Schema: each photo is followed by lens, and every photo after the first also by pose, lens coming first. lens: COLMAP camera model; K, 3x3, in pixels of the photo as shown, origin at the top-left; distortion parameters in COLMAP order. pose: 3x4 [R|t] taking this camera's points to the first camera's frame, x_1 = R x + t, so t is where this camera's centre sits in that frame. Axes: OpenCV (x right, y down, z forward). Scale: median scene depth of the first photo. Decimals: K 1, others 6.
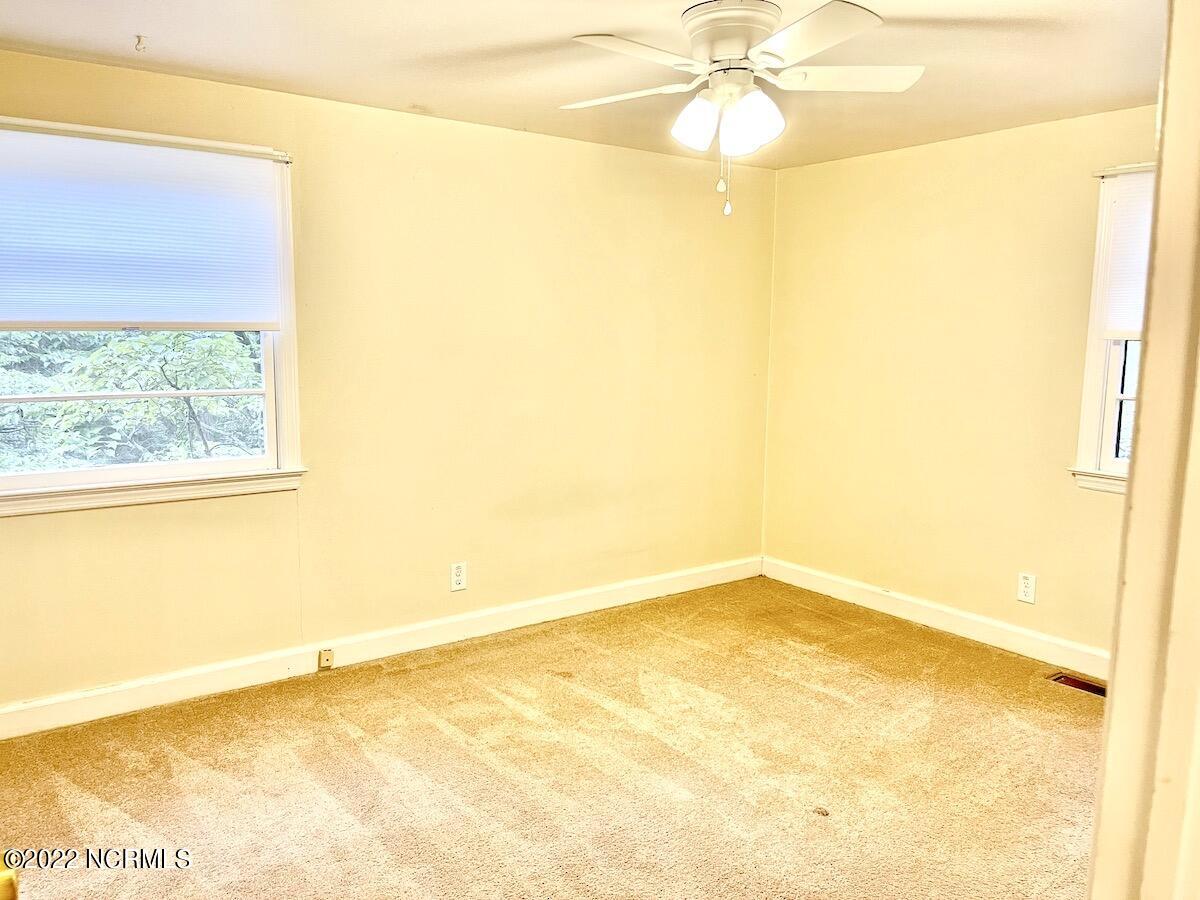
lens RADIAL K [[908.7, 0, 602.3], [0, 908.7, 443.7], [0, 0, 1]] dist [0.037907, -0.010341]
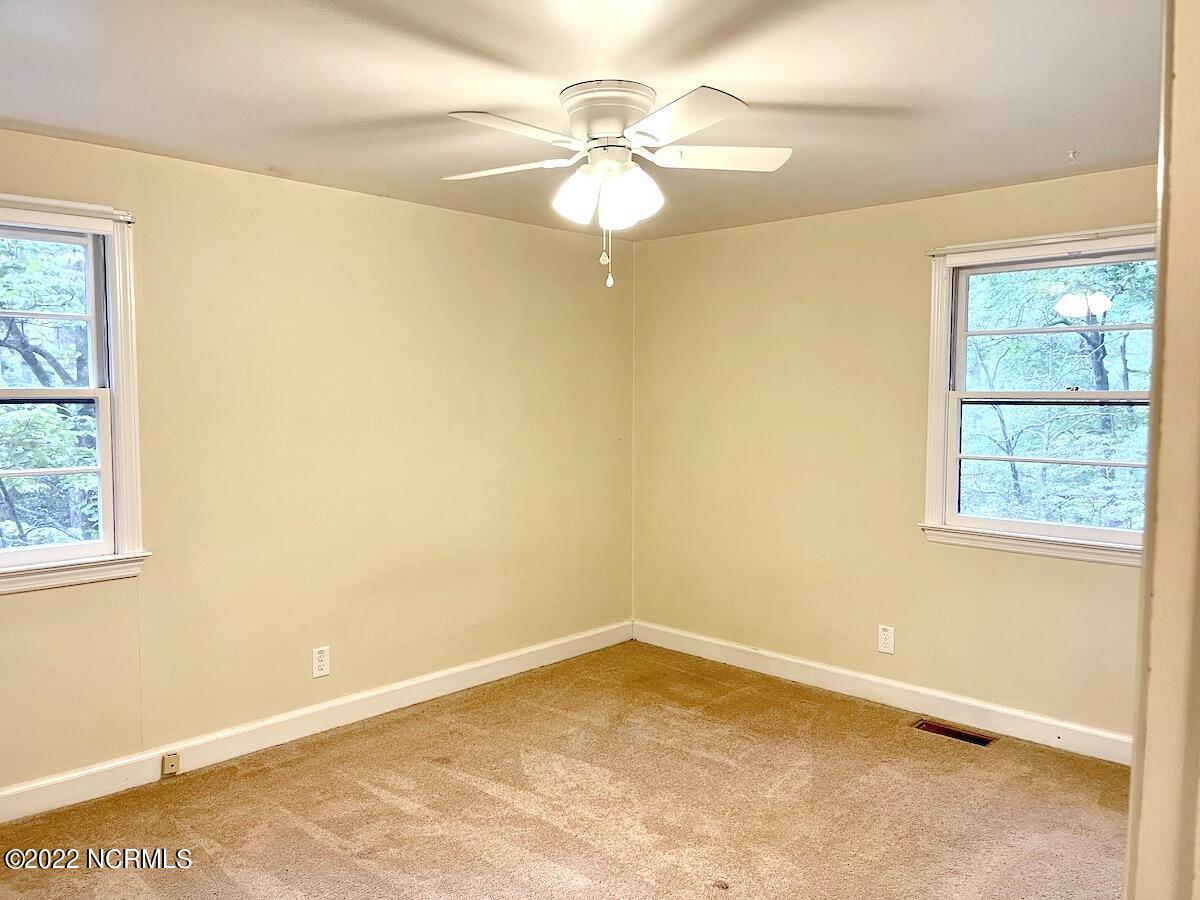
lens RADIAL K [[908.7, 0, 602.3], [0, 908.7, 443.7], [0, 0, 1]] dist [0.037907, -0.010341]
pose [[0.984441, -0.018301, 0.174761, -0.039233], [0.029896, 0.997505, -0.063947, -0.009755], [-0.173155, 0.068177, 0.982532, 0.016075]]
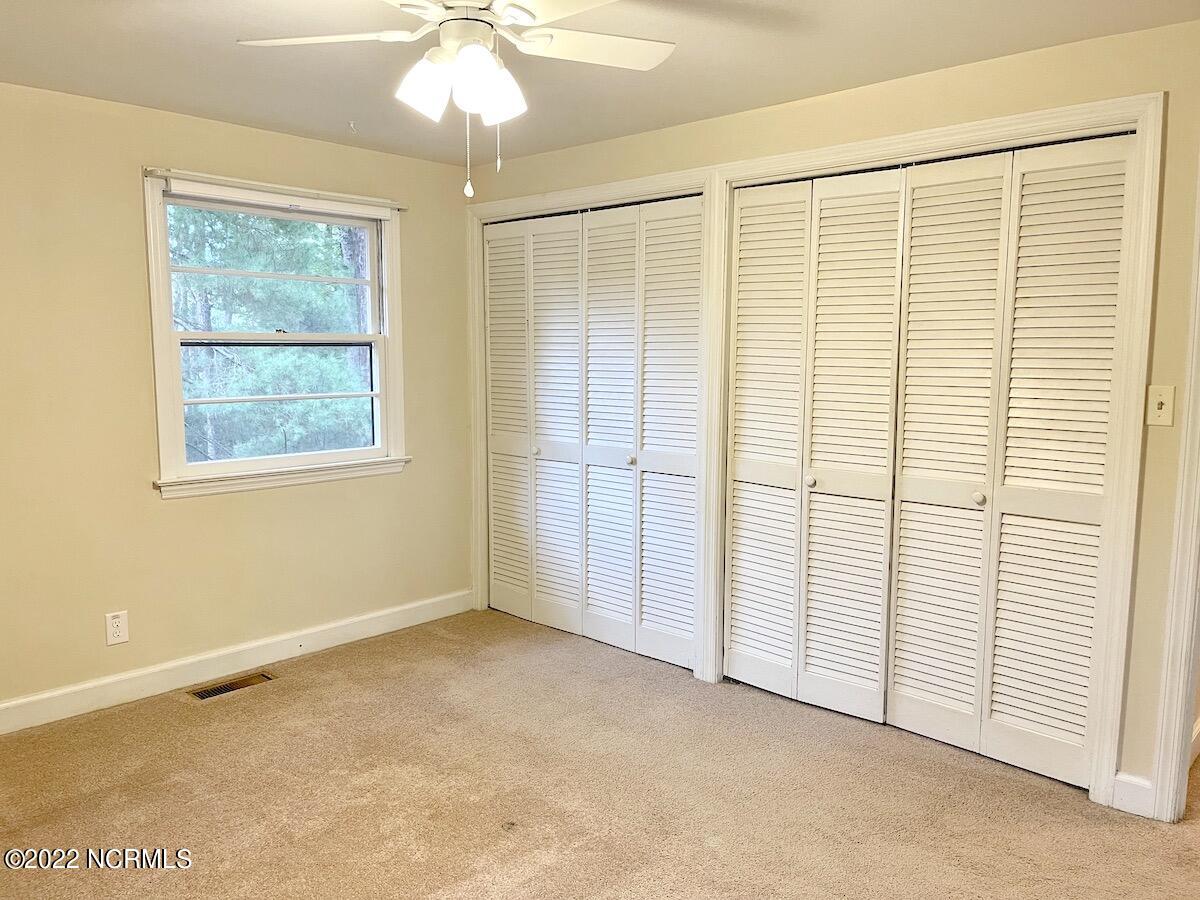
lens RADIAL K [[908.7, 0, 602.3], [0, 908.7, 443.7], [0, 0, 1]] dist [0.037907, -0.010341]
pose [[-0.180546, -0.114957, 0.976826, -0.512261], [0.114126, 0.983990, 0.136894, -0.092788], [-0.976923, 0.136197, -0.164536, 0.742855]]
